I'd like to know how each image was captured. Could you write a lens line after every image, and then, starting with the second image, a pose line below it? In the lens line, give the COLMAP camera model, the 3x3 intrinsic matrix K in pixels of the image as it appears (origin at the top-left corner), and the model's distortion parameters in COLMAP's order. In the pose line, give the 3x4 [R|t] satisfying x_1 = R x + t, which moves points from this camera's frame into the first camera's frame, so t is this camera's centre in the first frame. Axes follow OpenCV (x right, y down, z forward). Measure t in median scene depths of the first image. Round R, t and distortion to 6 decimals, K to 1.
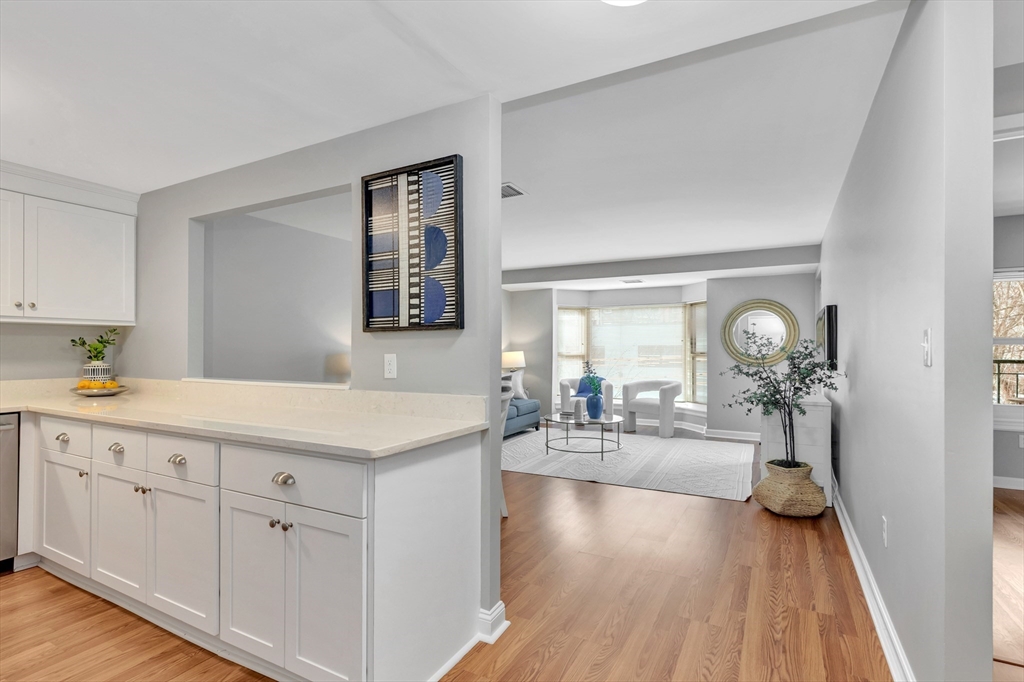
lens RADIAL K [[484.0, 0, 514.8], [0, 484.0, 346.9], [0, 0, 1]] dist [0.003564, 0.000604]
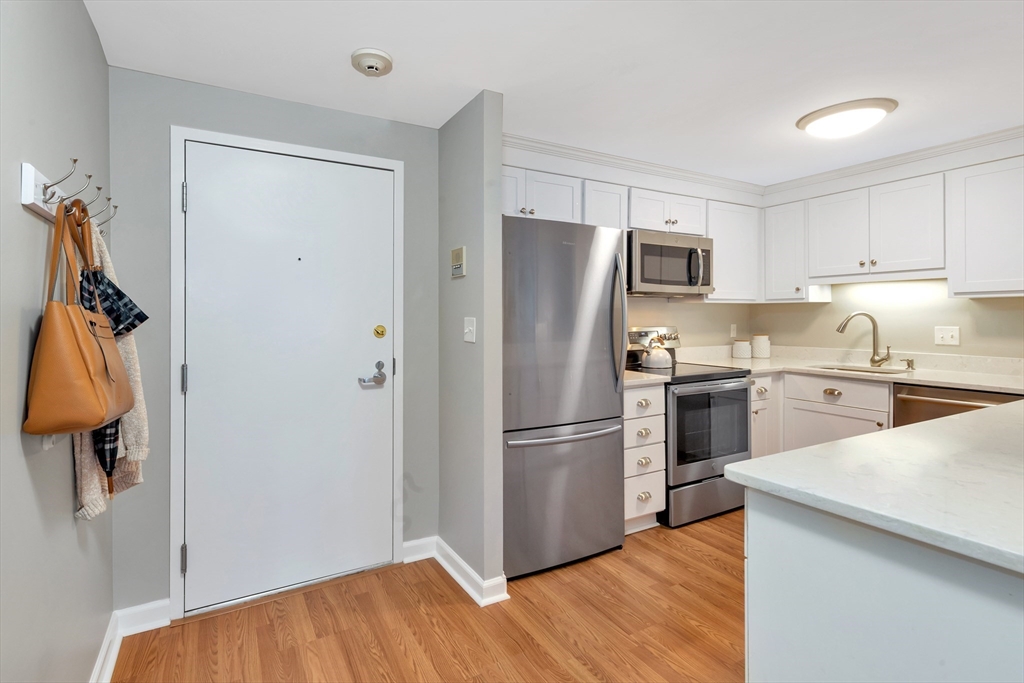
lens RADIAL K [[492.8, 0, 450.9], [0, 492.8, 316.4], [0, 0, 1]] dist [0.010011, 0.000244]
pose [[-0.583137, 0.001032, -0.812373, 0.391474], [0.006451, 0.999974, -0.003360, -0.020132], [0.812349, -0.007200, -0.583128, 0.698013]]
